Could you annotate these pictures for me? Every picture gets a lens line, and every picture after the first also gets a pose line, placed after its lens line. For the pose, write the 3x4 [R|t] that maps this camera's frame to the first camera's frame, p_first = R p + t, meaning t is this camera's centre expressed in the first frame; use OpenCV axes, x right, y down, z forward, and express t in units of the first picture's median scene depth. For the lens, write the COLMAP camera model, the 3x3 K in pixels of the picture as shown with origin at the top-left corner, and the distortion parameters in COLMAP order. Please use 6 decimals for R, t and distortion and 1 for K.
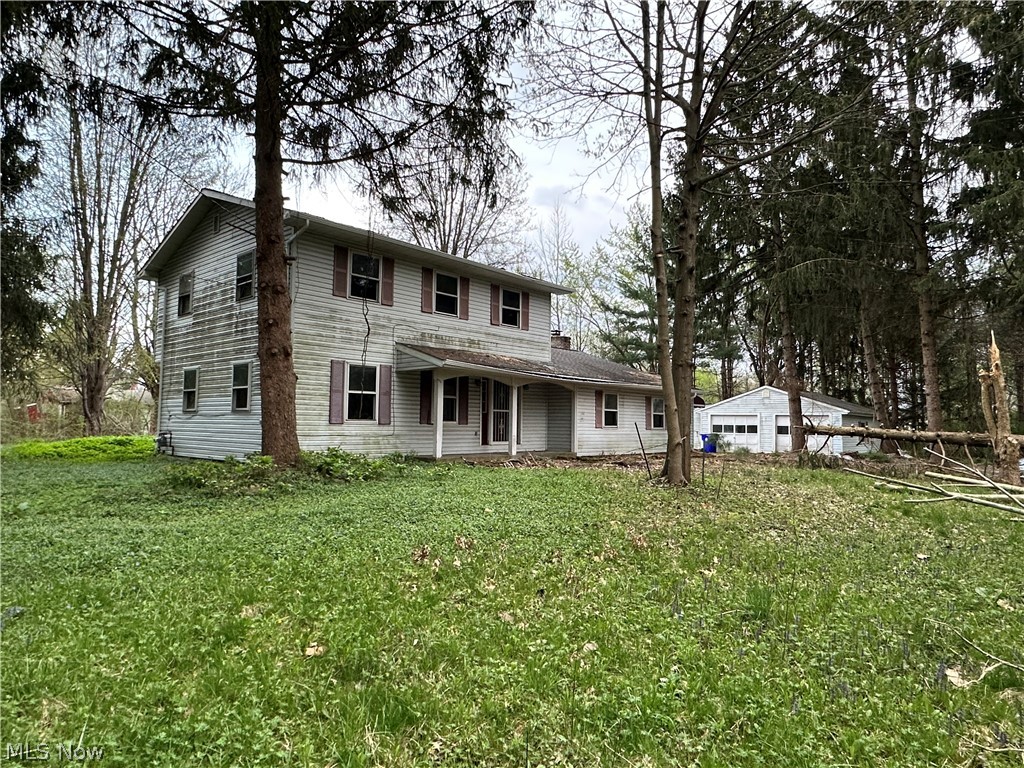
lens RADIAL K [[630.6, 0, 512.1], [0, 630.6, 382.4], [0, 0, 1]] dist [-0.002948, -0.000063]
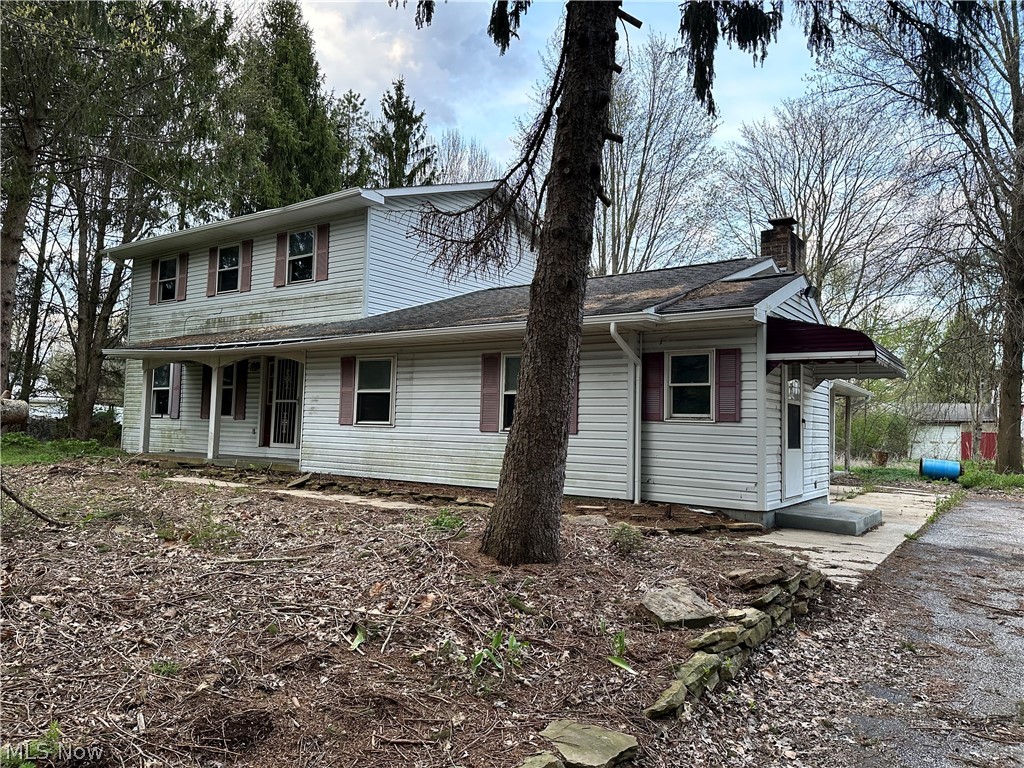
lens RADIAL K [[720.2, 0, 508.0], [0, 720.2, 378.0], [0, 0, 1]] dist [0.023887, -0.000386]
pose [[0.118357, -0.089064, -0.988969, 0.873313], [0.028897, 0.995856, -0.086226, 0.101547], [0.992551, -0.018373, 0.120441, 1.208594]]
